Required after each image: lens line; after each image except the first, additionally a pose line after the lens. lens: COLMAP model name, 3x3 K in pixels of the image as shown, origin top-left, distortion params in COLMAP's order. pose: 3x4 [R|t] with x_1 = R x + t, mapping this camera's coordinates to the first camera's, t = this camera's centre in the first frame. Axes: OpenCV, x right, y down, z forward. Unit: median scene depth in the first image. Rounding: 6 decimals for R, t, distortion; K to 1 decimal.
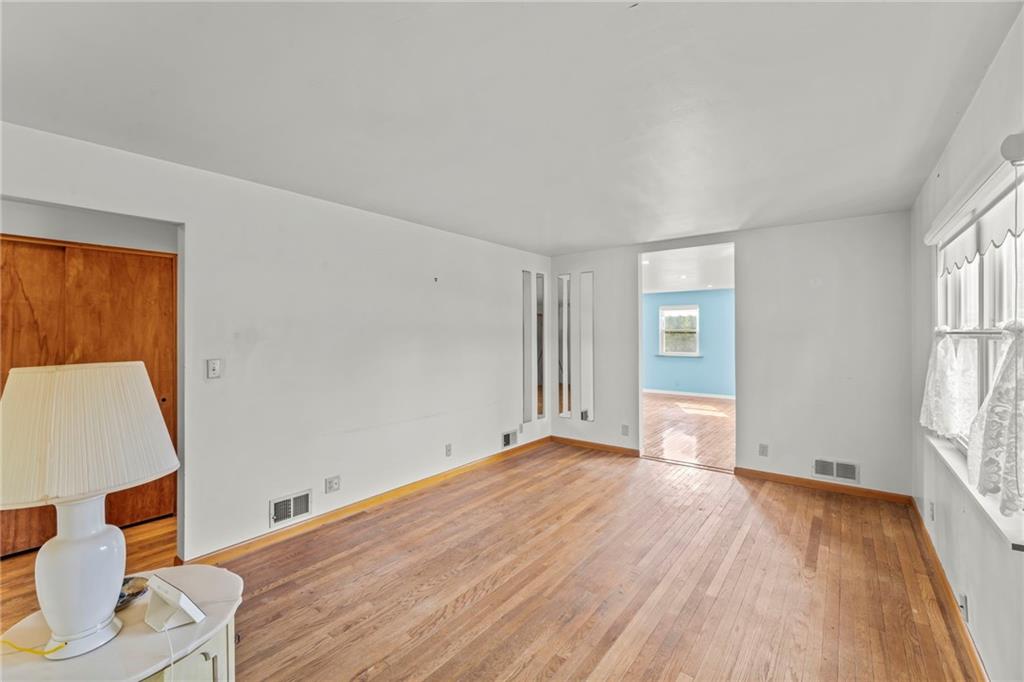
lens RADIAL K [[436.5, 0, 512.0], [0, 436.5, 336.5], [0, 0, 1]] dist [0.000055, -0.000527]
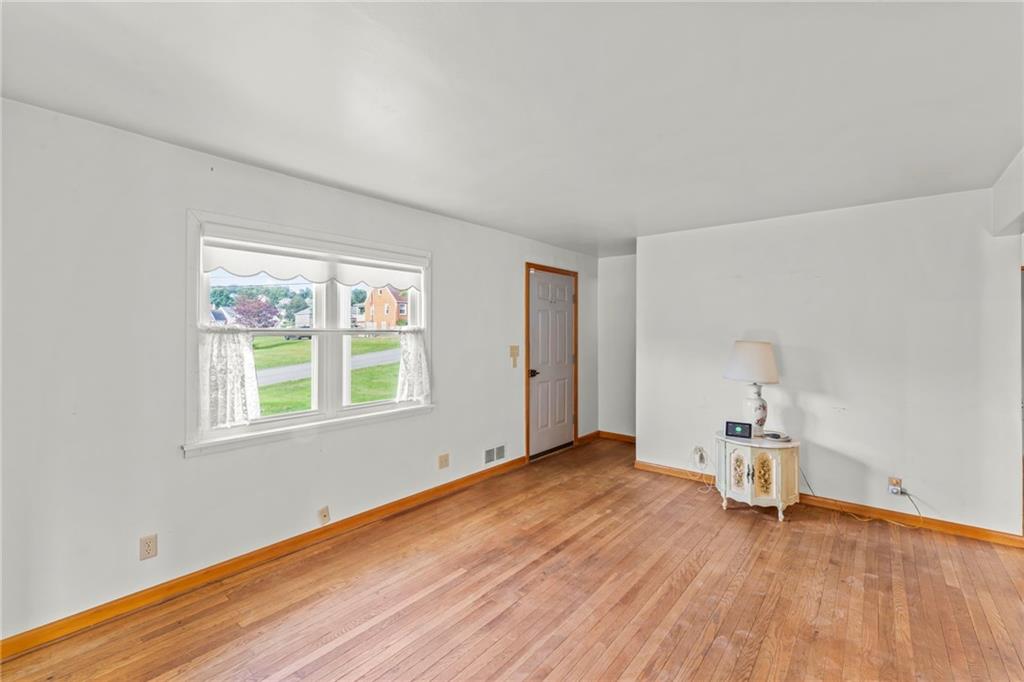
lens RADIAL K [[436.5, 0, 513.2], [0, 436.5, 336.1], [0, 0, 1]] dist [0.000055, -0.000527]
pose [[-0.999697, 0.000517, 0.024619, 0.273487], [0.000850, 0.999908, 0.013514, -0.008000], [-0.024610, 0.013530, -0.999606, 1.884598]]
